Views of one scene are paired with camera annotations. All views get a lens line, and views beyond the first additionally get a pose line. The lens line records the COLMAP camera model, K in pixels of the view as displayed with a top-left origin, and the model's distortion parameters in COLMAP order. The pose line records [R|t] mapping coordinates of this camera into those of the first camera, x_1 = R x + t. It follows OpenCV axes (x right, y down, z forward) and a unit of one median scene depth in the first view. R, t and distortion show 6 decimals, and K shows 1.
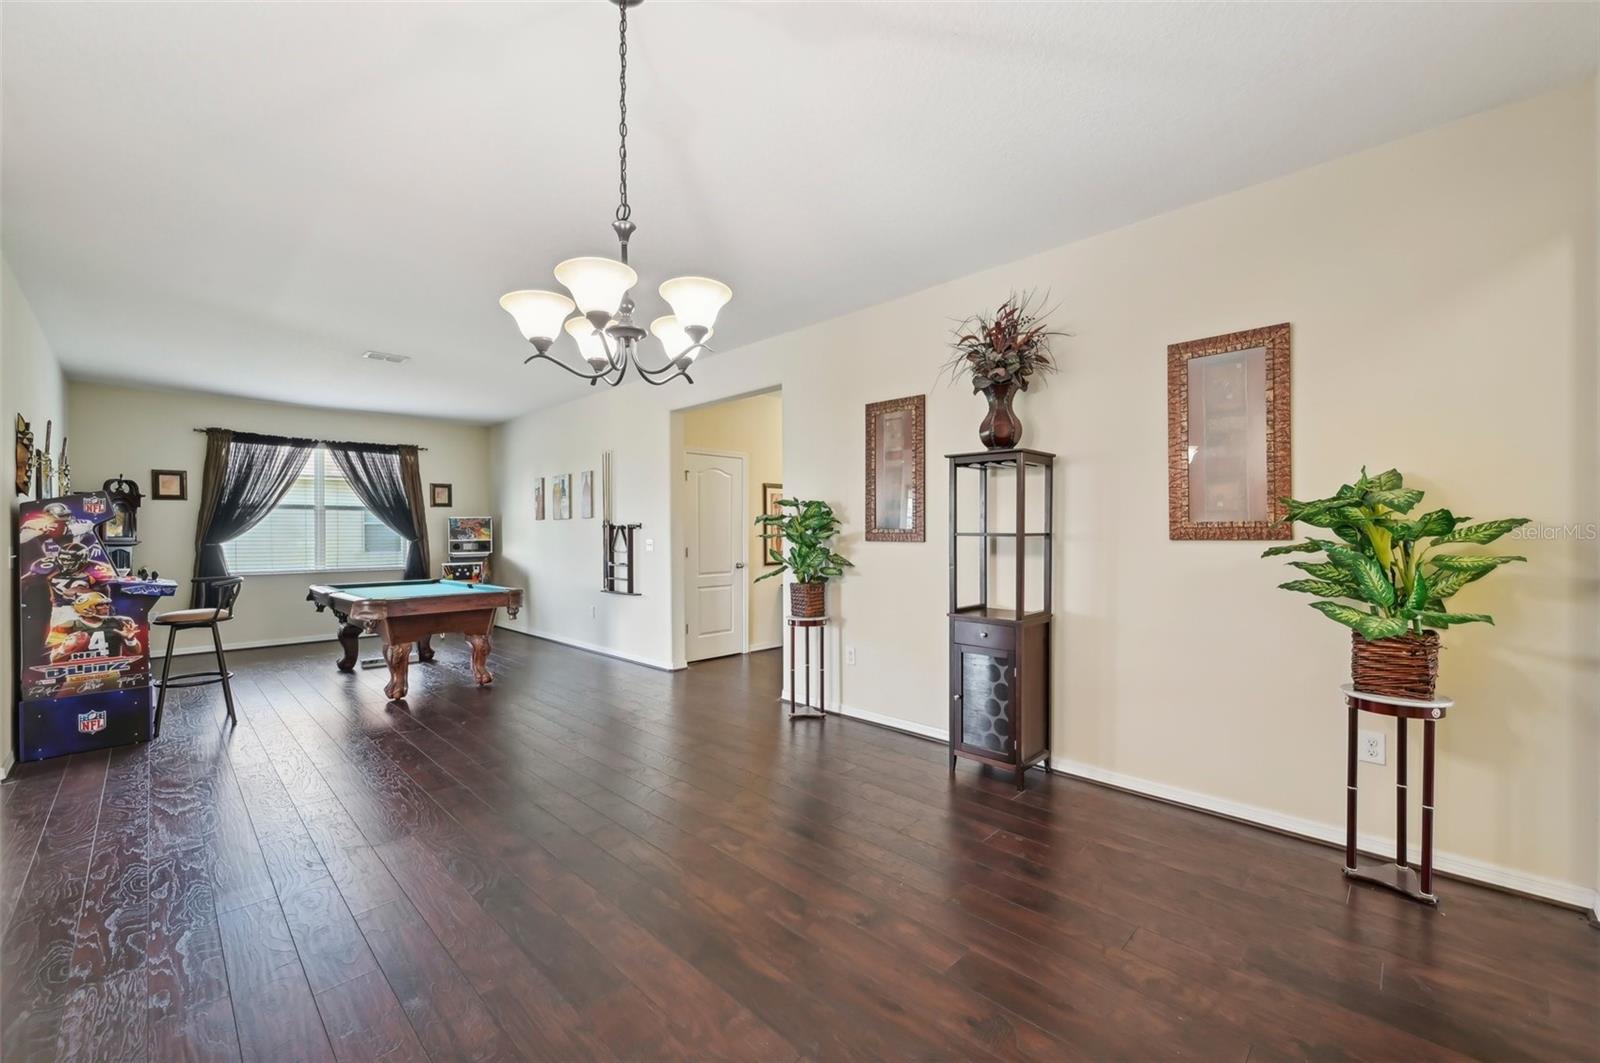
lens RADIAL K [[660.7, 0, 798.8], [0, 660.7, 547.2], [0, 0, 1]] dist [-0.001547, -0.000055]
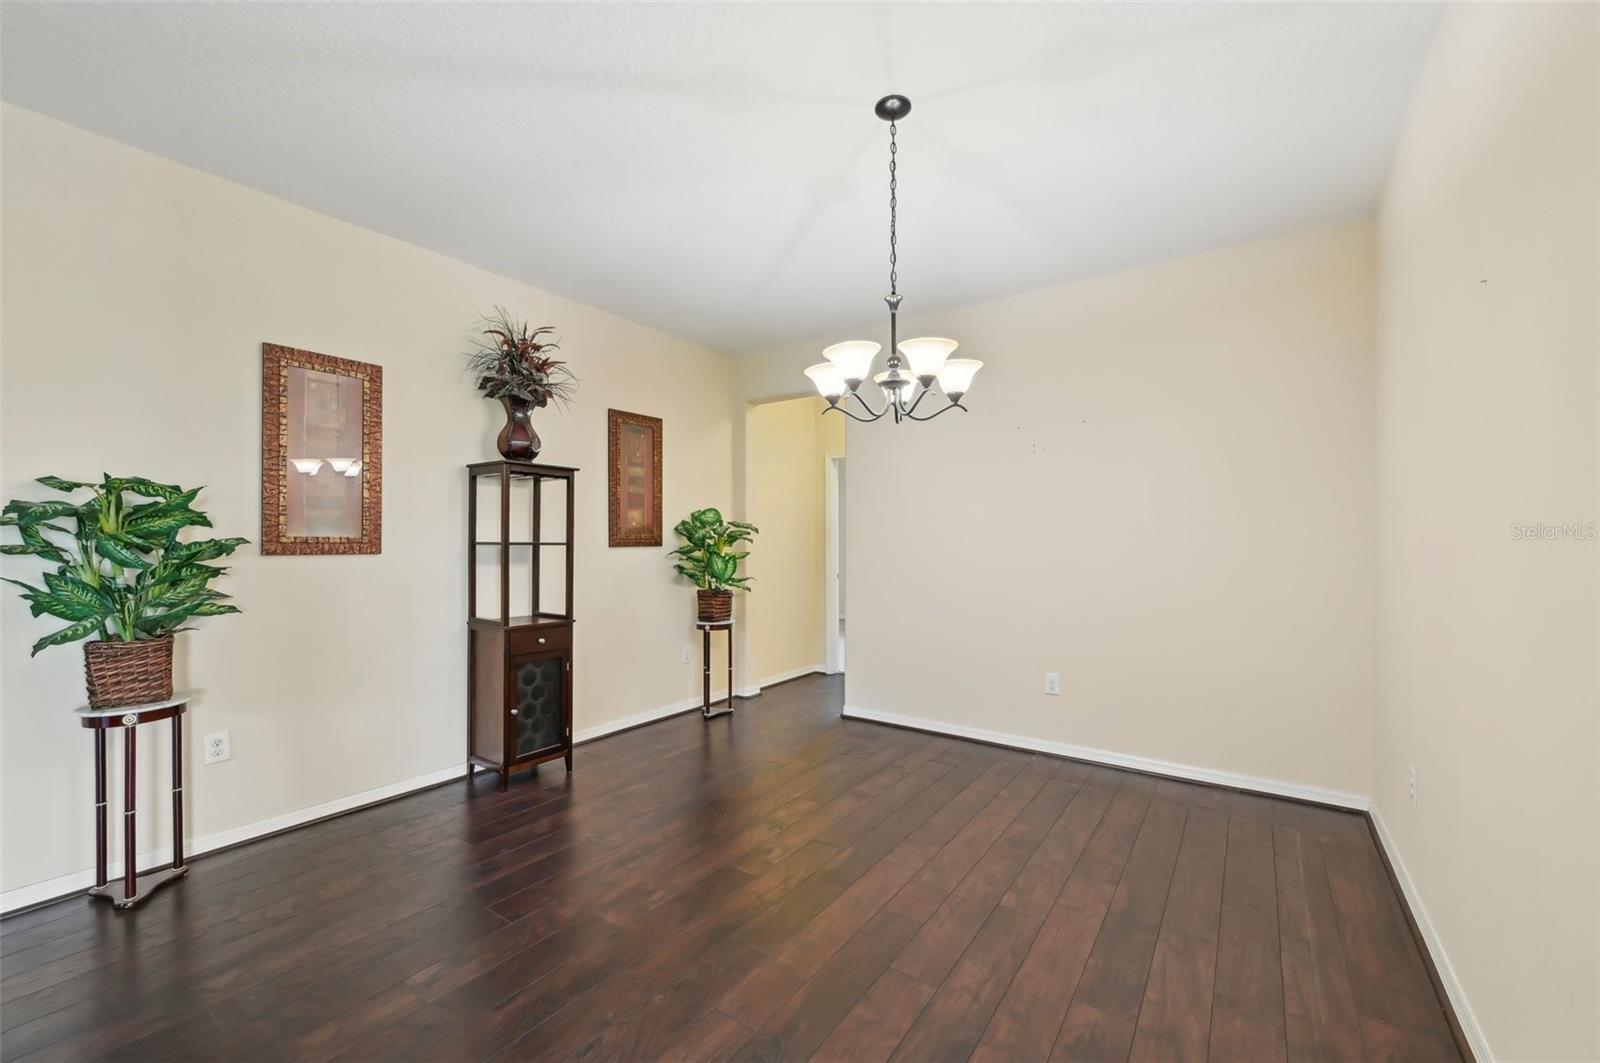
lens RADIAL K [[644.3, 0, 803.0], [0, 644.3, 539.1], [0, 0, 1]] dist [0.001112, 0.000086]
pose [[-0.184686, -0.000130, 0.982798, -0.737739], [0.015264, 0.999879, 0.003000, -0.022092], [-0.982679, 0.015555, -0.184662, 0.724877]]
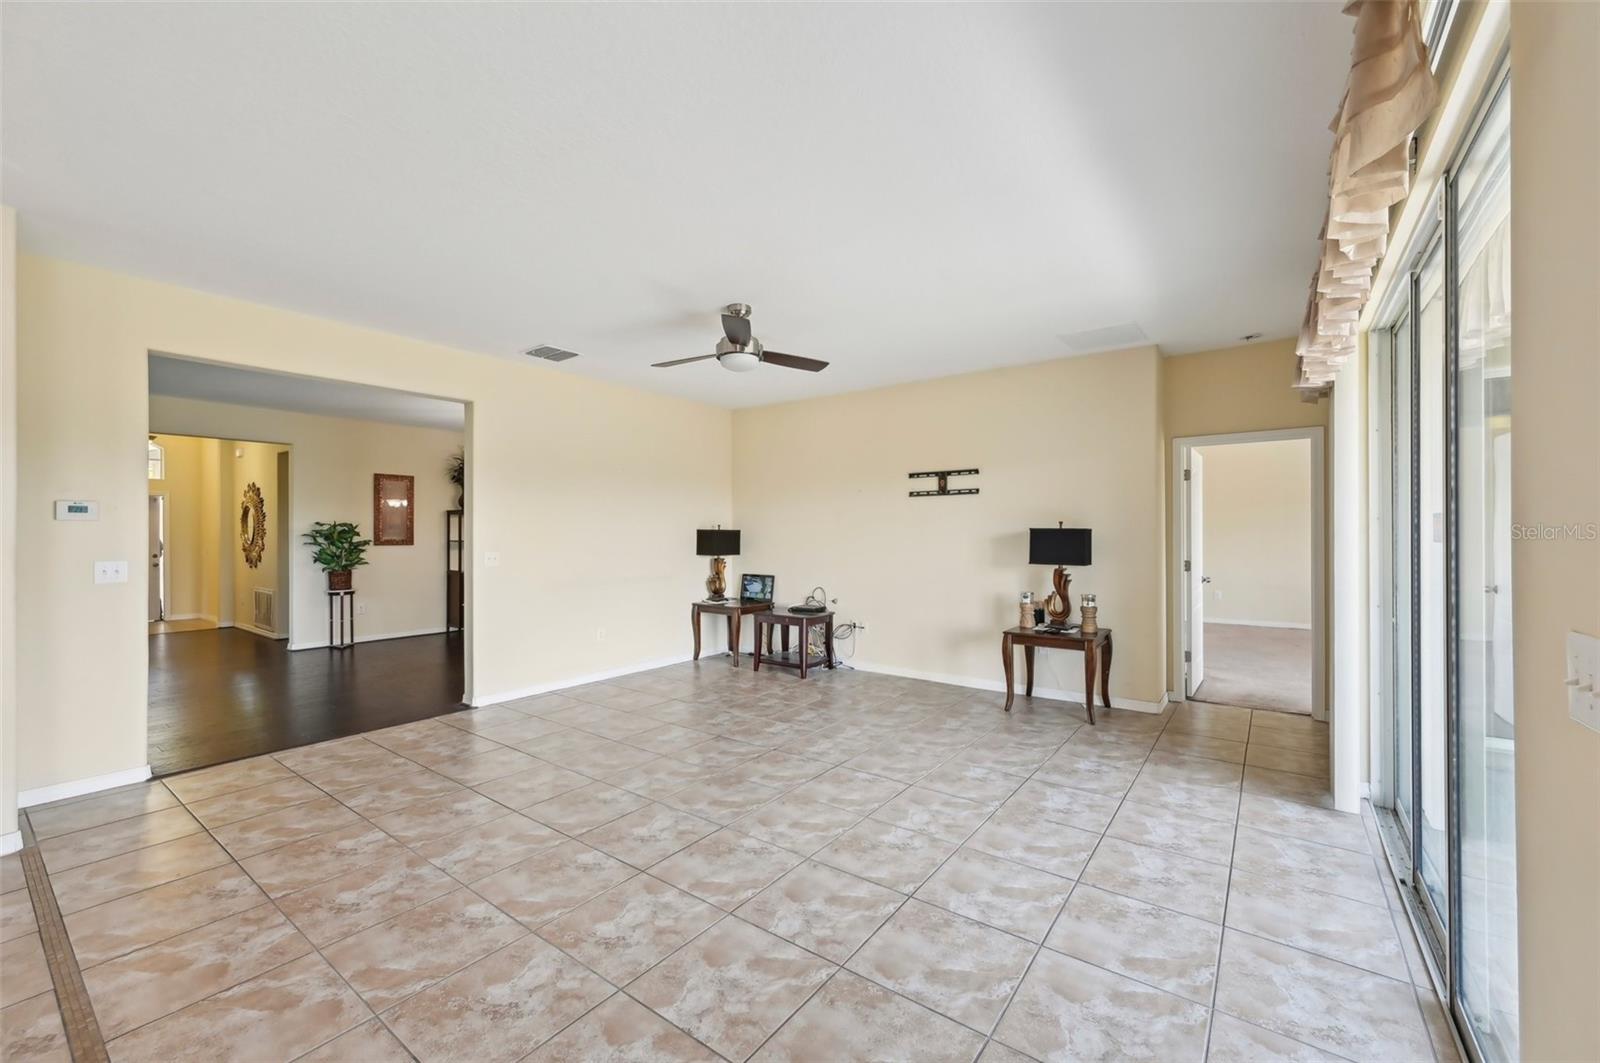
lens RADIAL K [[630.4, 0, 805.5], [0, 630.4, 531.8], [0, 0, 1]] dist [-0.000126, 0.000145]
pose [[-0.166631, 0.002968, 0.986015, -2.283347], [0.020643, 0.999787, 0.000479, -0.028703], [-0.985803, 0.020434, -0.166656, 0.097572]]
